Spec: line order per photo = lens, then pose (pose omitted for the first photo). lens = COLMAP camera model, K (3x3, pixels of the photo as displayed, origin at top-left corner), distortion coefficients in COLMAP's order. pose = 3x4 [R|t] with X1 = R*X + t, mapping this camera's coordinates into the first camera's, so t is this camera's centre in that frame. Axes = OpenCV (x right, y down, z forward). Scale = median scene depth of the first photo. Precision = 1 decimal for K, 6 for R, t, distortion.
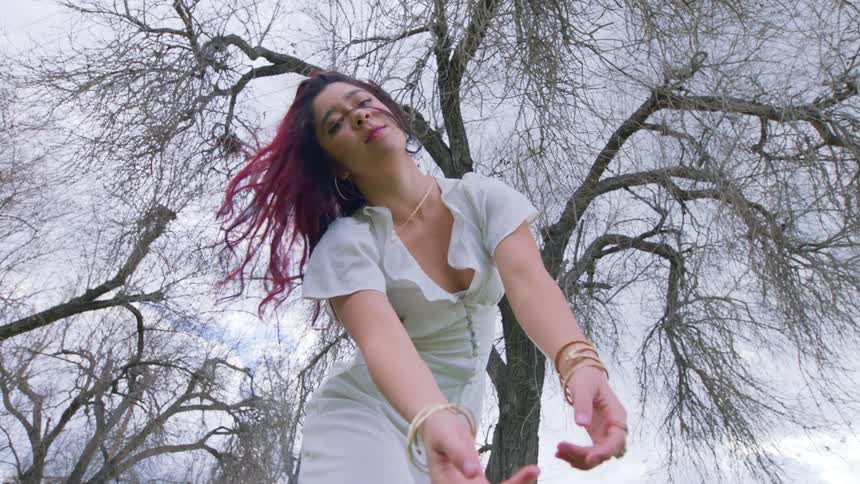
lens RADIAL K [[520.2, 0, 430.0], [0, 520.2, 242.0], [0, 0, 1]] dist [-0.021371, 0.023901]
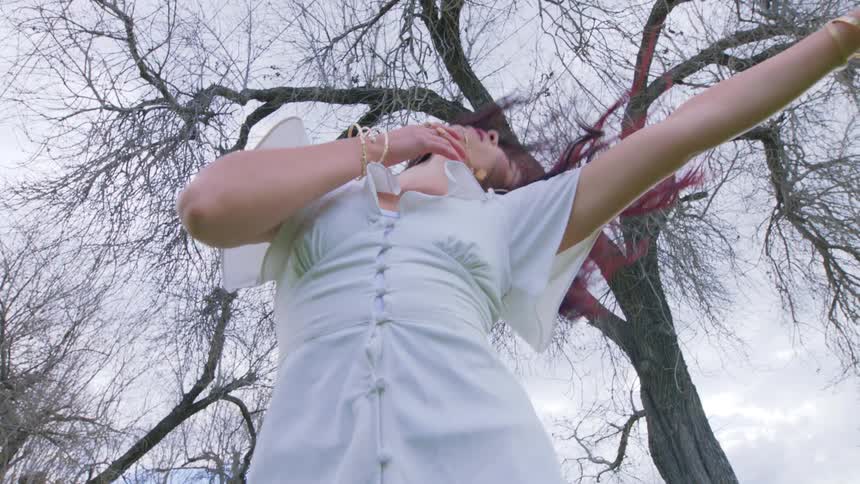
lens RADIAL K [[525.1, 0, 431.4], [0, 525.1, 239.6], [0, 0, 1]] dist [-0.023086, 0.027035]
pose [[0.926294, -0.361582, -0.106007, -0.014052], [0.360397, 0.932290, -0.030805, 0.021585], [0.109968, -0.009671, 0.993888, 0.084495]]
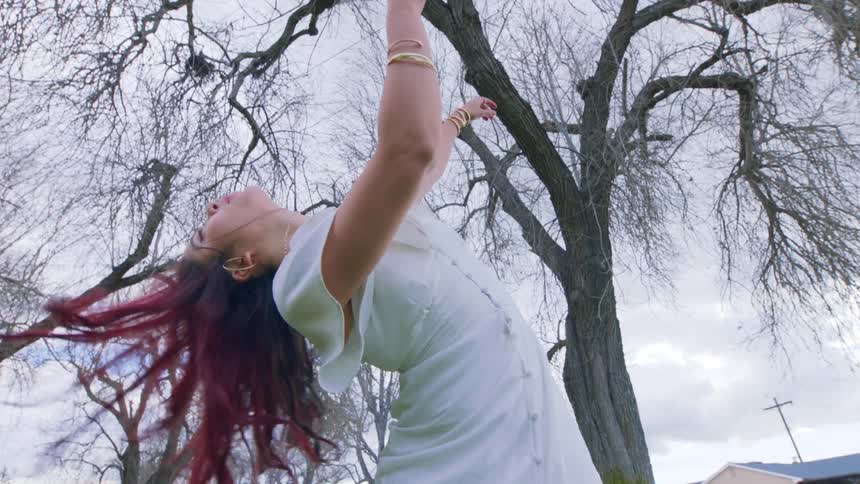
lens RADIAL K [[520.2, 0, 430.0], [0, 520.2, 242.0], [0, 0, 1]] dist [-0.021371, 0.023901]
pose [[0.974431, -0.205277, -0.091355, 0.007255], [0.215508, 0.968911, 0.121527, 0.071872], [0.063568, -0.138107, 0.988375, 0.128080]]
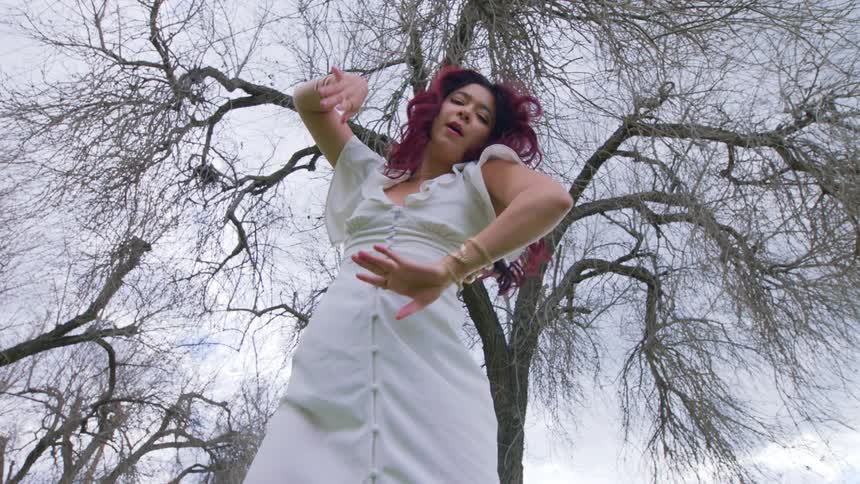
lens RADIAL K [[520.2, 0, 430.0], [0, 520.2, 242.0], [0, 0, 1]] dist [-0.021371, 0.023901]
pose [[0.999138, -0.015733, 0.038407, 0.001344], [0.017653, 0.998585, -0.050158, -0.002708], [-0.037564, 0.050793, 0.998003, -0.000714]]
